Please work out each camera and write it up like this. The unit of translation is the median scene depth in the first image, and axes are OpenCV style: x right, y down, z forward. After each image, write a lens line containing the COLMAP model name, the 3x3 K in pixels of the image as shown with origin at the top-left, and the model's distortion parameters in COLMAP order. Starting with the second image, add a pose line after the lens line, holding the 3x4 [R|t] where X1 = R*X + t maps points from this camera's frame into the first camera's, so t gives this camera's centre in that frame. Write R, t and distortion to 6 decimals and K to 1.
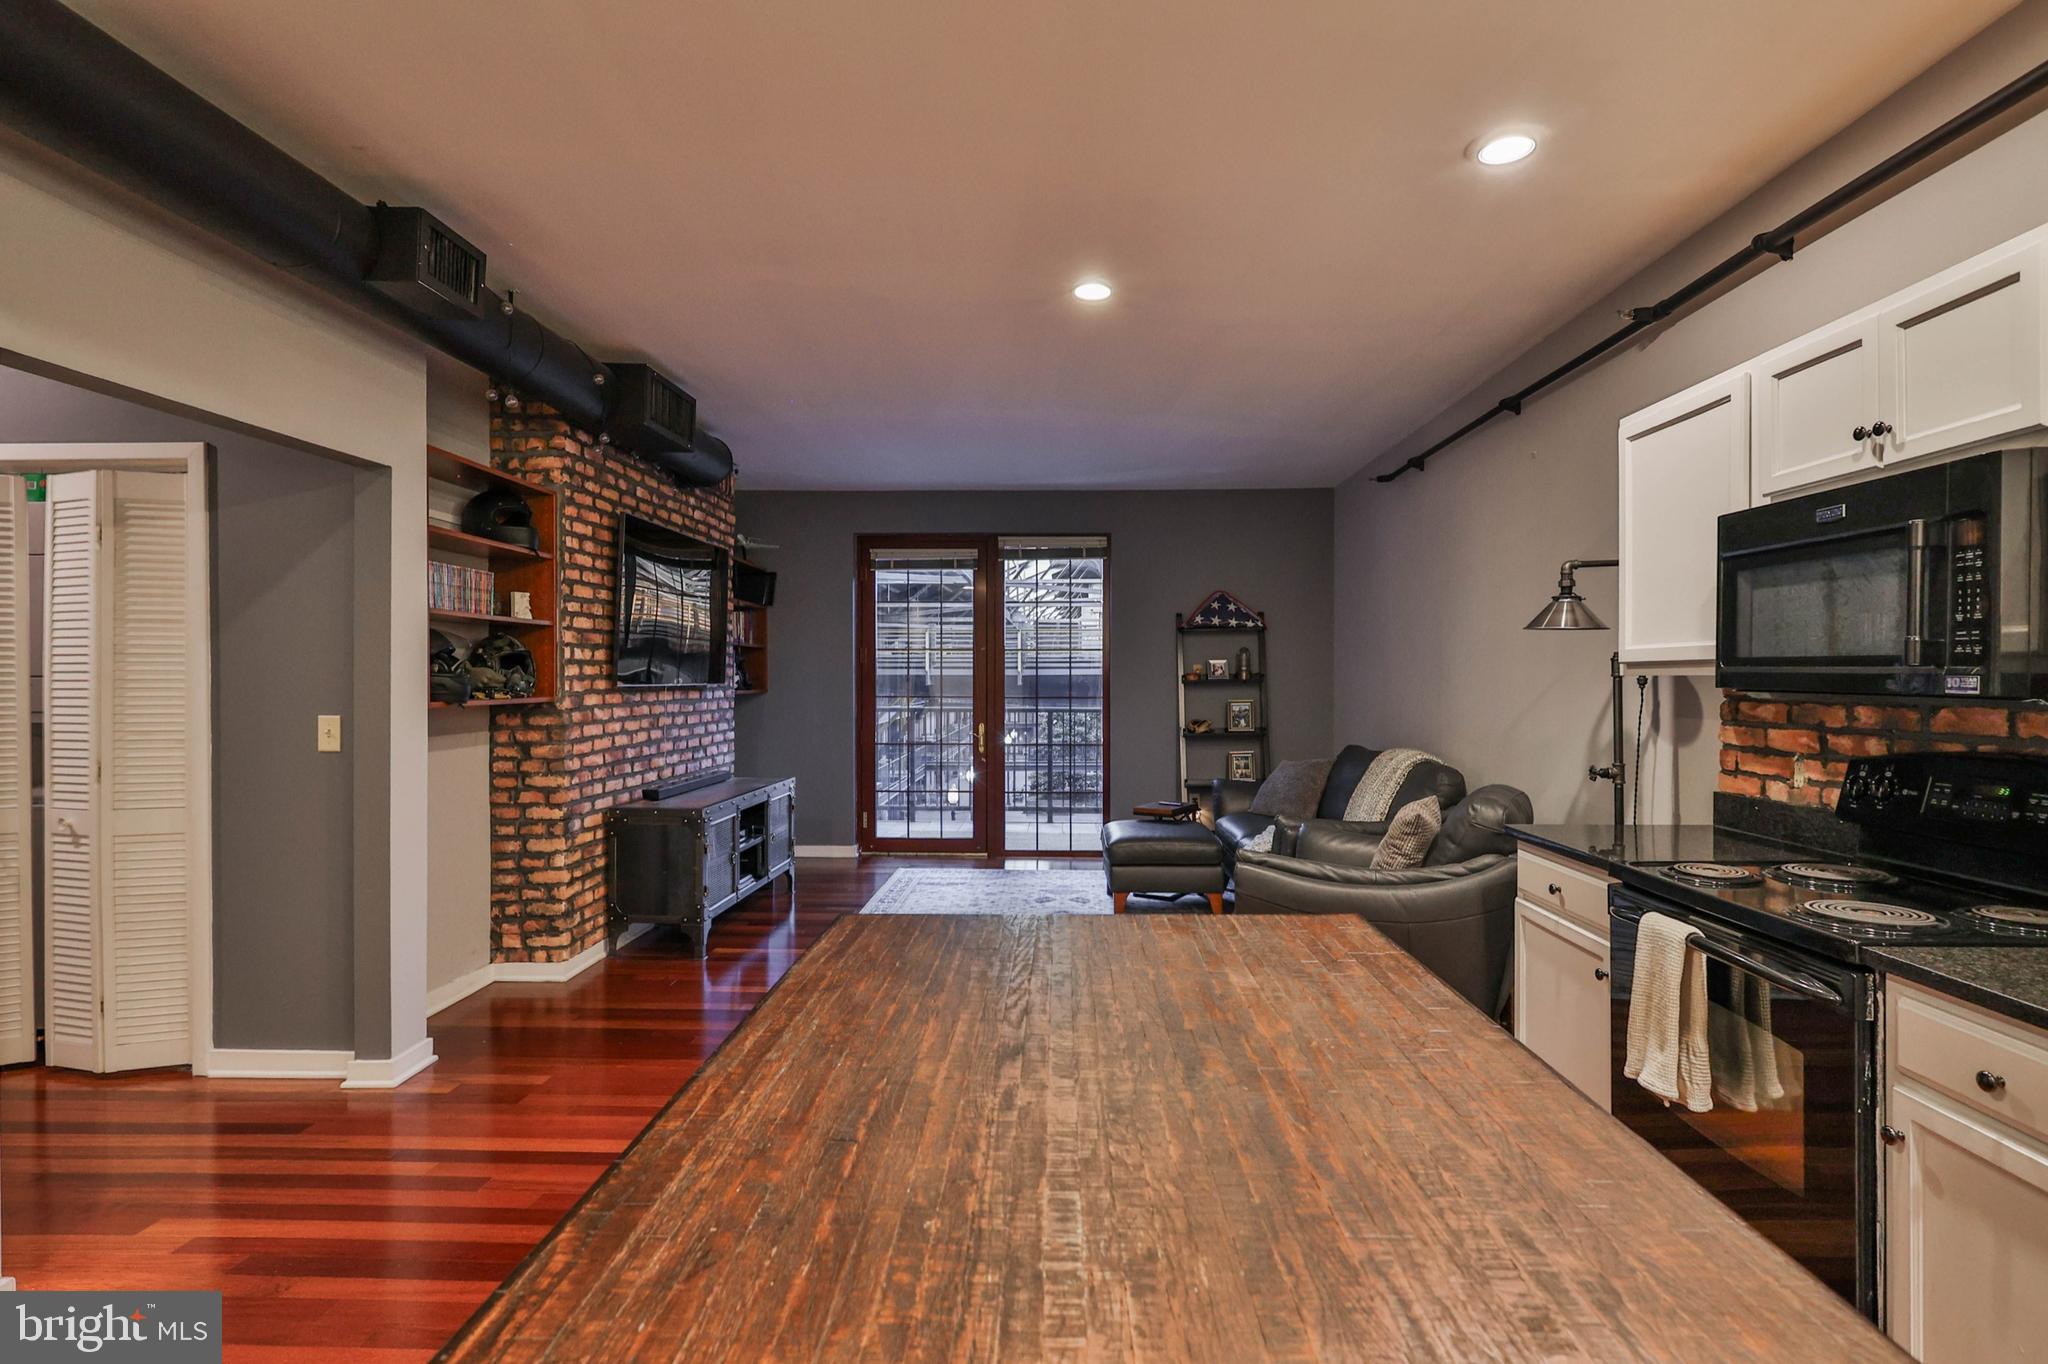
lens RADIAL K [[1043.0, 0, 1045.6], [0, 1043.0, 680.4], [0, 0, 1]] dist [-0.002443, 0.000495]
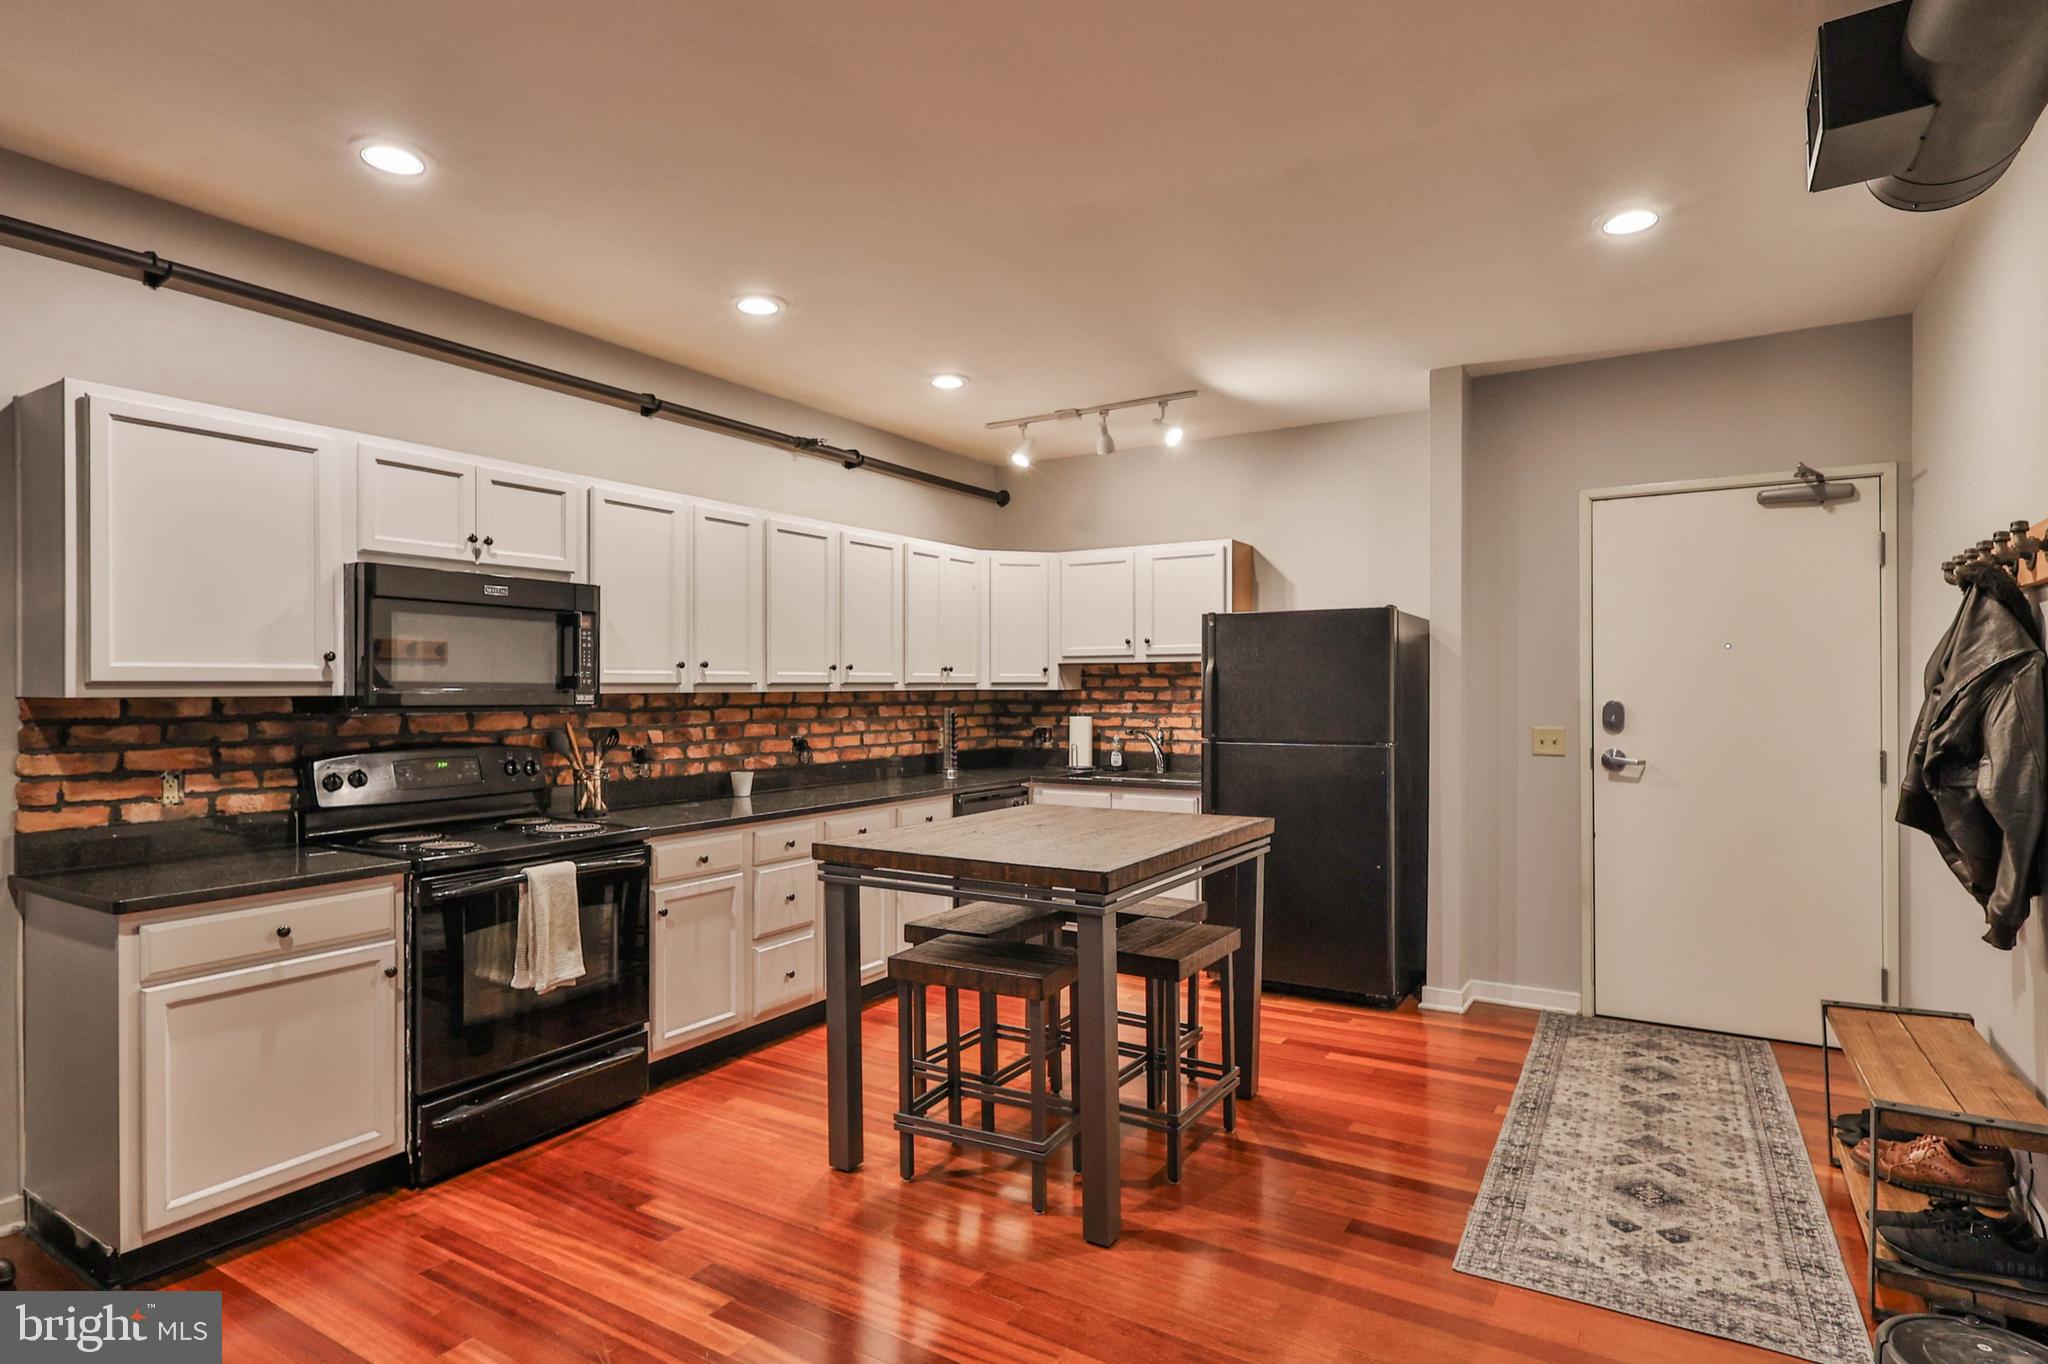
lens RADIAL K [[1010.1, 0, 1081.5], [0, 1010.1, 681.9], [0, 0, 1]] dist [0.002743, 0.000325]
pose [[-0.880739, 0.004915, 0.473577, -0.367299], [0.004342, 0.999988, -0.002303, -0.008374], [-0.473583, 0.000028, -0.880749, 0.961473]]
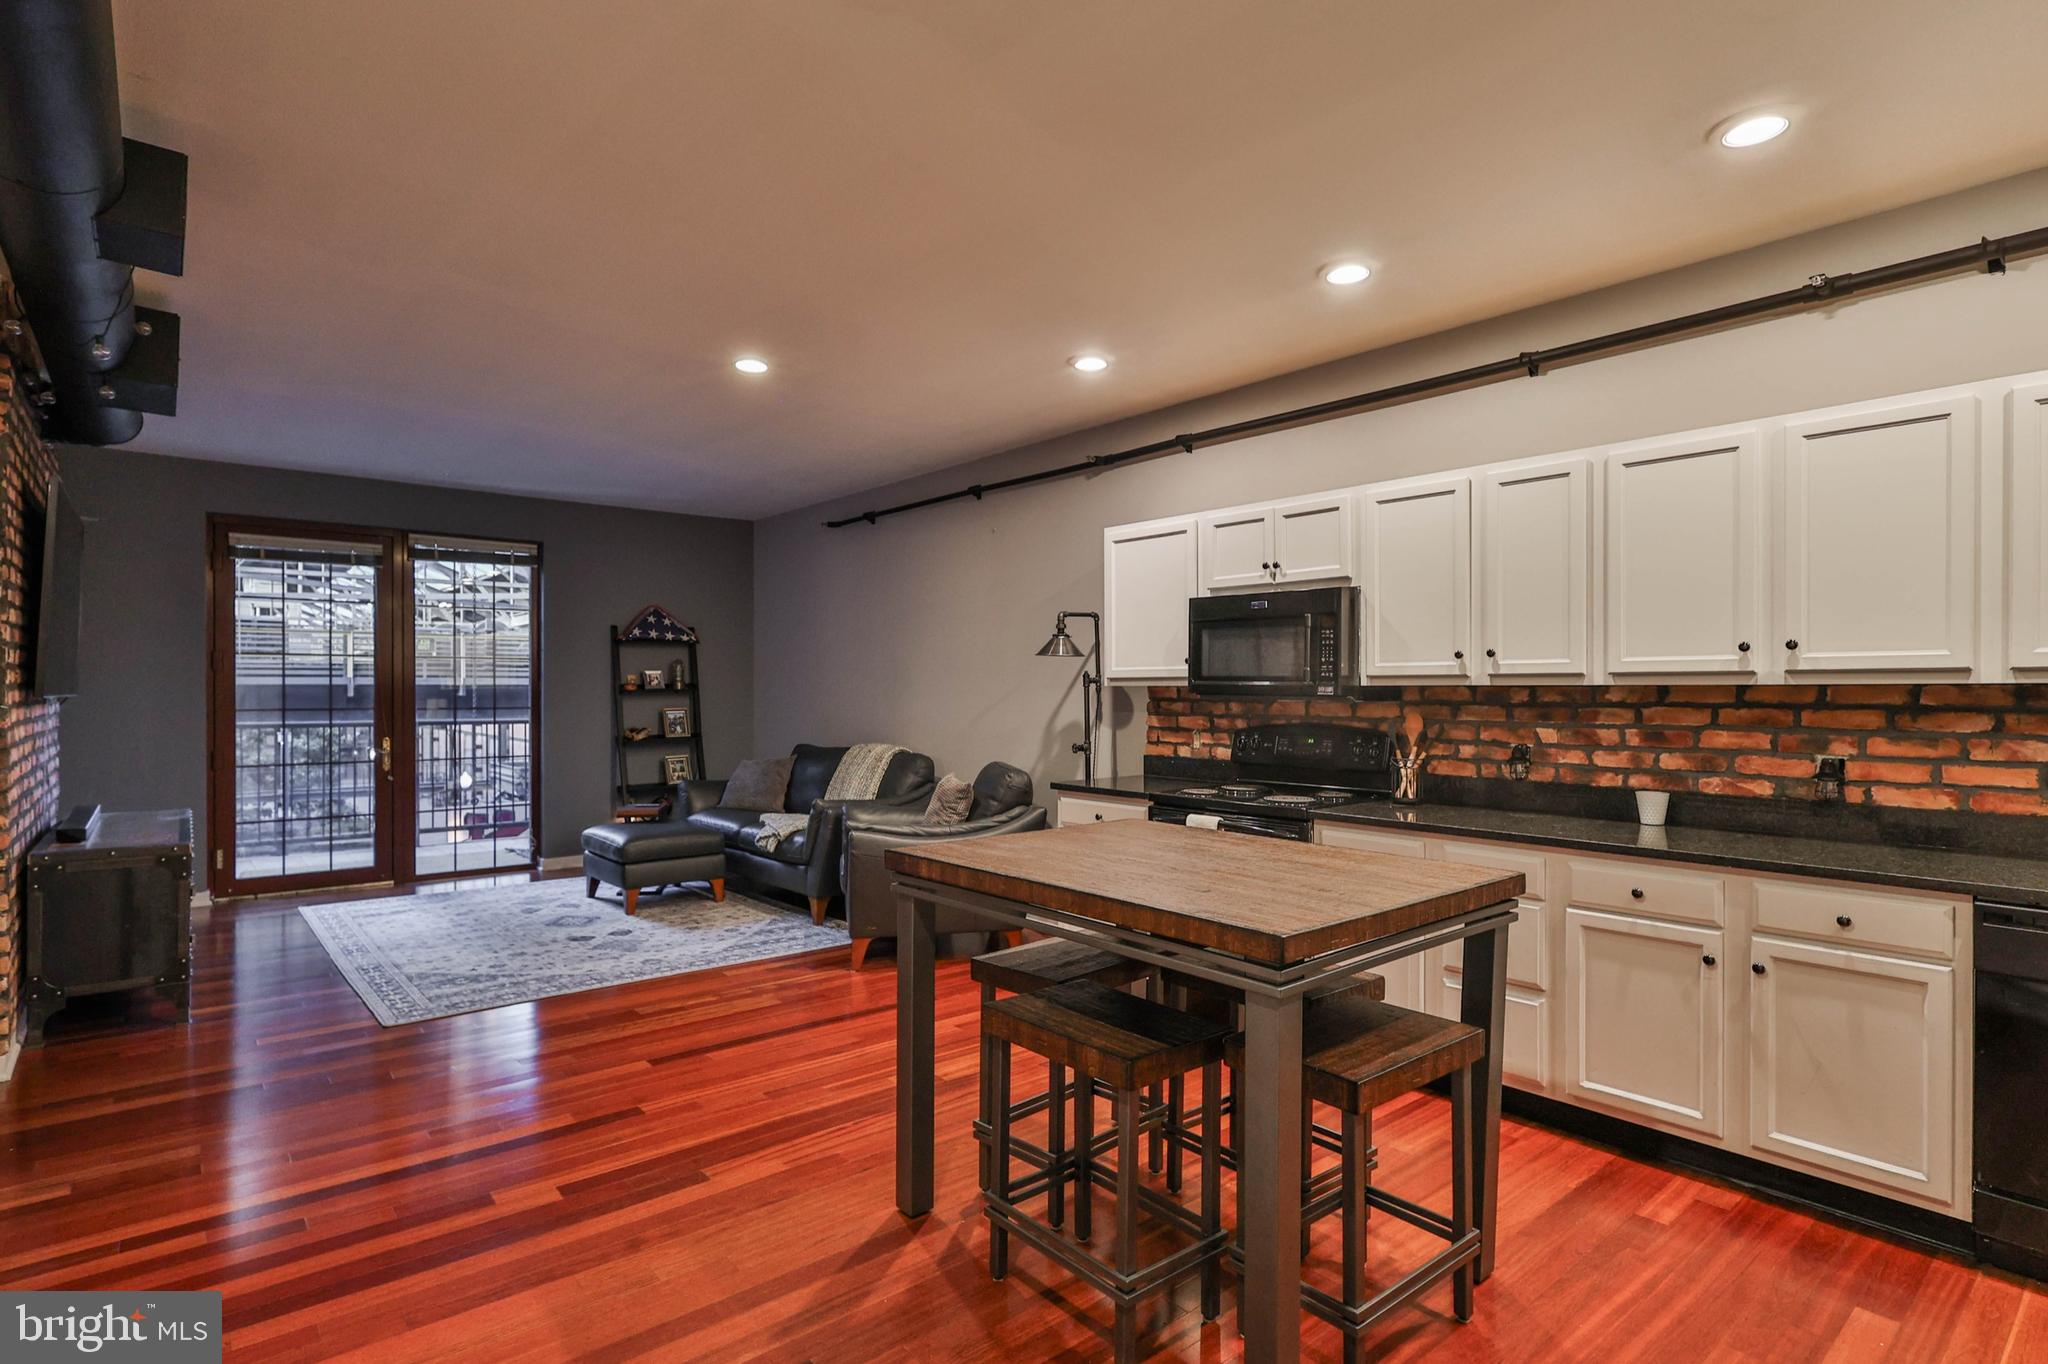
lens RADIAL K [[1083.5, 0, 1024.0], [0, 1083.5, 682.0], [0, 0, 1]] dist [0.000621, 0.000773]
pose [[0.742734, 0.004452, 0.669572, -0.490991], [0.001397, 0.999965, -0.008198, 0.002179], [-0.669586, 0.007024, 0.742702, -0.122614]]
